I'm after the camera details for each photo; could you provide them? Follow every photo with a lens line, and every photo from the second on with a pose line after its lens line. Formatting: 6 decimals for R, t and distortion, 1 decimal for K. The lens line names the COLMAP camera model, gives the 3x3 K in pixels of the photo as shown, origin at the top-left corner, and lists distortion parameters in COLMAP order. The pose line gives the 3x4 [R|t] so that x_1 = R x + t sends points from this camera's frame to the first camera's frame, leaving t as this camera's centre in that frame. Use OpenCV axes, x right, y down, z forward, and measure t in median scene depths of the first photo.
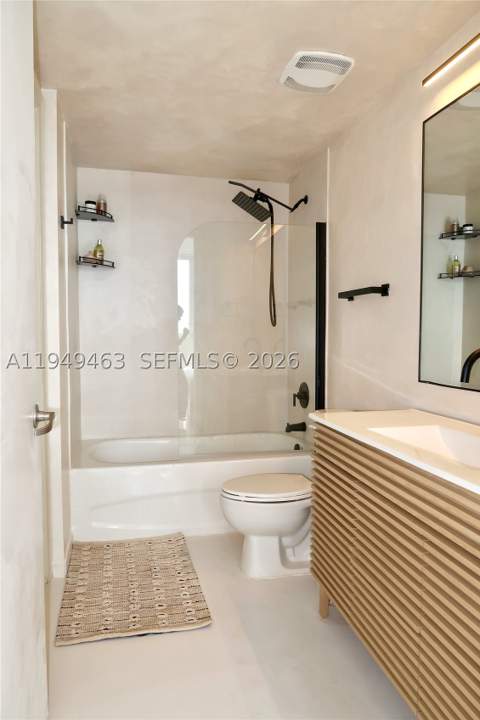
lens RADIAL K [[493.3, 0, 240.0], [0, 493.3, 360.0], [0, 0, 1]] dist [-0.046144, 0.027318]
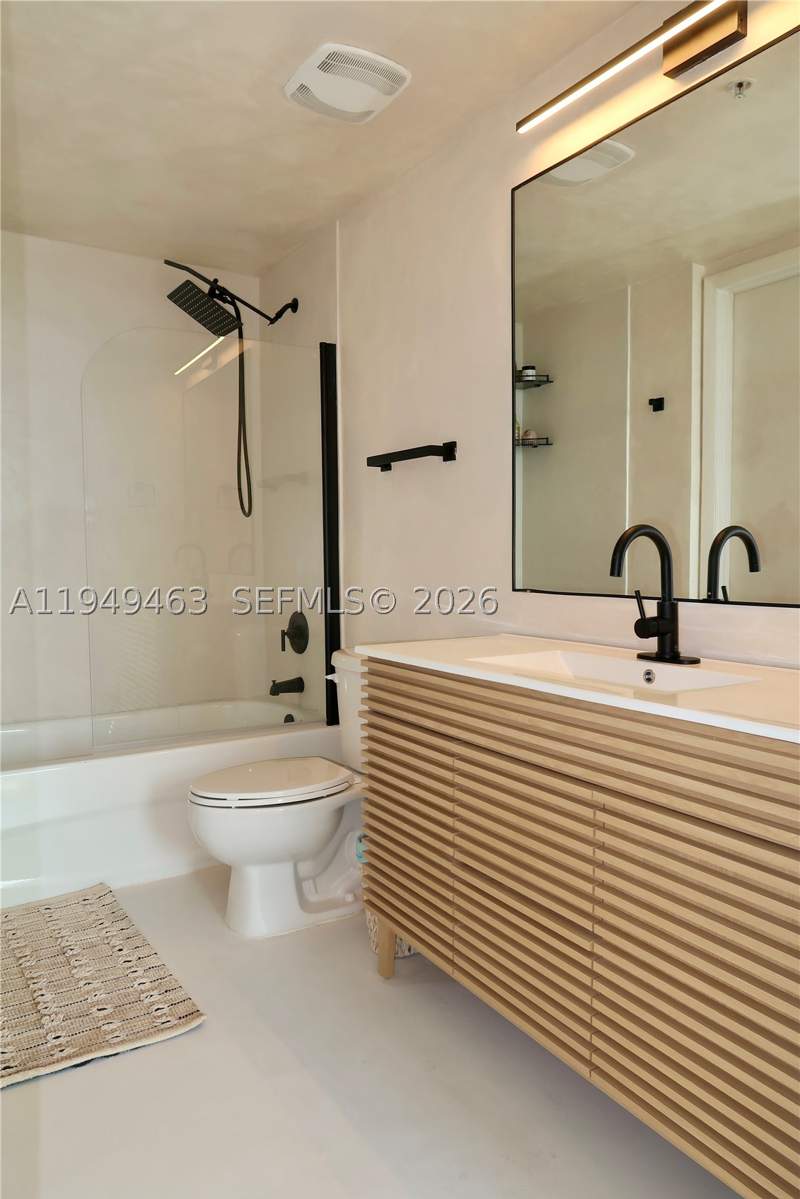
lens RADIAL K [[821.4, 0, 400.0], [0, 821.4, 599.5], [0, 0, 1]] dist [-0.046144, 0.027318]
pose [[0.944119, -0.027564, 0.328450, -0.111416], [0.025824, 0.999620, 0.009657, 0.035057], [-0.328592, -0.000635, 0.944472, 0.023244]]
